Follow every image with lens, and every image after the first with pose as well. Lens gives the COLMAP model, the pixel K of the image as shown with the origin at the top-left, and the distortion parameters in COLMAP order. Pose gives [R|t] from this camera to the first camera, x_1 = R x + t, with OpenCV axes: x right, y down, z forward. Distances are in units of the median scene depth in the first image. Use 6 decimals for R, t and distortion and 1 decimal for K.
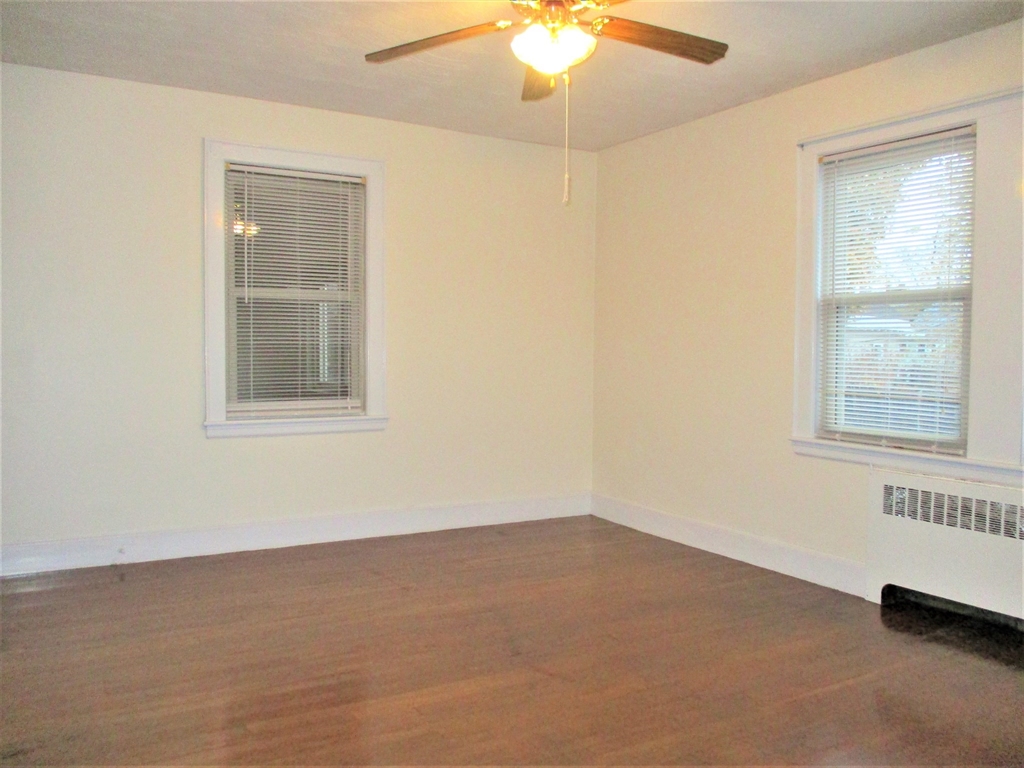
lens RADIAL K [[846.3, 0, 512.0], [0, 846.3, 384.0], [0, 0, 1]] dist [-0.008418, -0.001082]
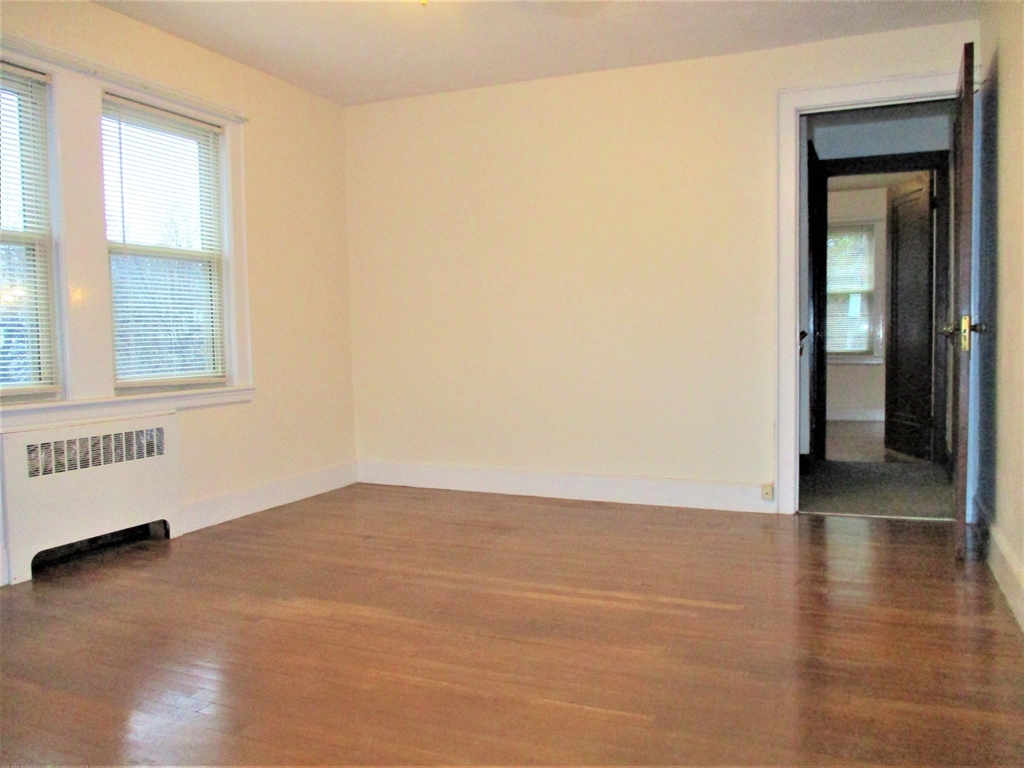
lens RADIAL K [[846.3, 0, 512.0], [0, 846.3, 384.0], [0, 0, 1]] dist [-0.008418, -0.001082]
pose [[-0.580448, -0.057090, 0.812293, -0.675944], [0.002717, 0.997398, 0.072040, -0.012325], [-0.814292, 0.044022, -0.578783, 1.231246]]
